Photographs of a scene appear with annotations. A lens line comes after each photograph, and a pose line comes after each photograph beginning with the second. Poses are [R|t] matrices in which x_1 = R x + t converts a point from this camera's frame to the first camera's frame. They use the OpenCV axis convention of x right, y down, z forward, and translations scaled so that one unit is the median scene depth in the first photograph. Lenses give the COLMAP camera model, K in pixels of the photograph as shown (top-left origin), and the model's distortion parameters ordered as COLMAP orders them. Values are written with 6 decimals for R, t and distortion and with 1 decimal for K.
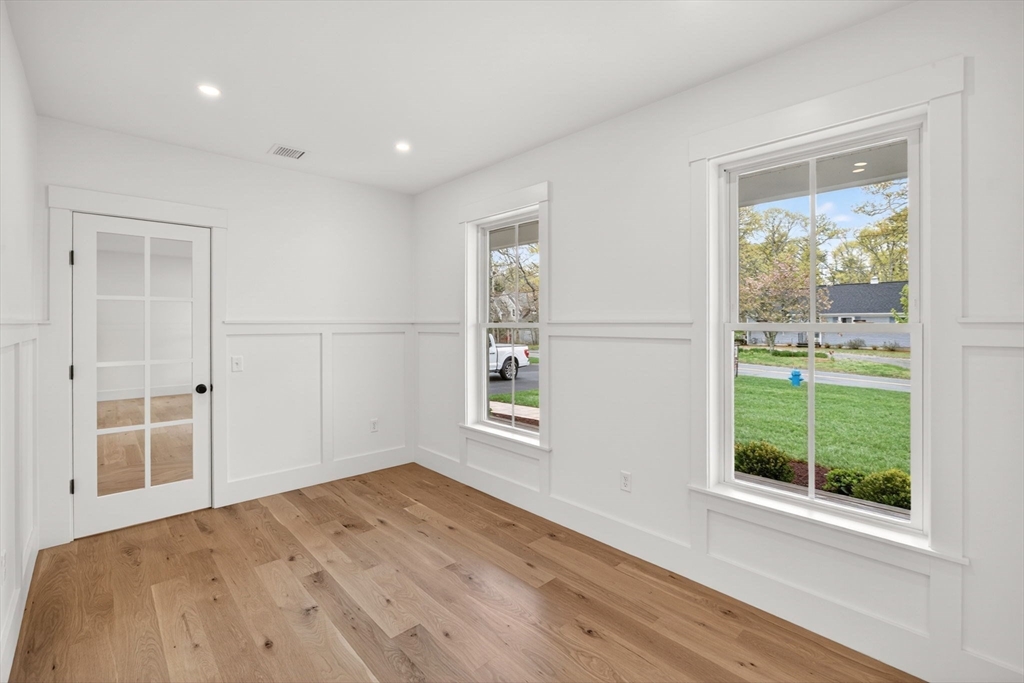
lens RADIAL K [[450.0, 0, 512.0], [0, 450.0, 341.5], [0, 0, 1]] dist [-0.028778, 0.000040]
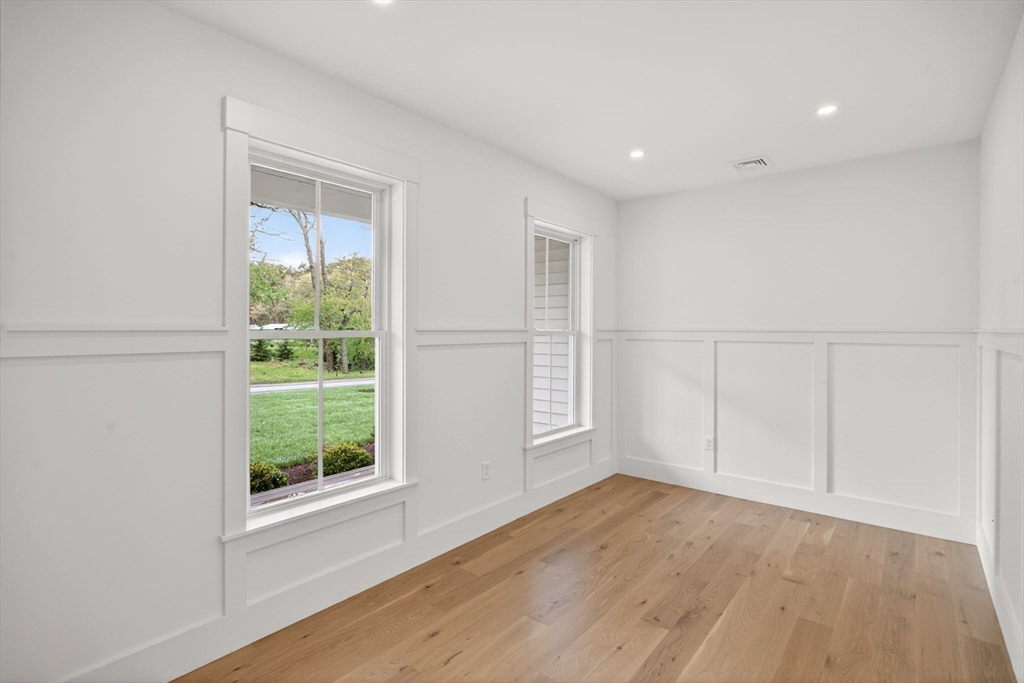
lens RADIAL K [[512.7, 0, 512.7], [0, 512.7, 332.4], [0, 0, 1]] dist [-0.001342, 0.000038]
pose [[-0.142275, -0.009258, 0.989784, -0.988323], [0.040136, 0.999080, 0.015114, -0.047634], [-0.989013, 0.041876, -0.141772, 1.054253]]
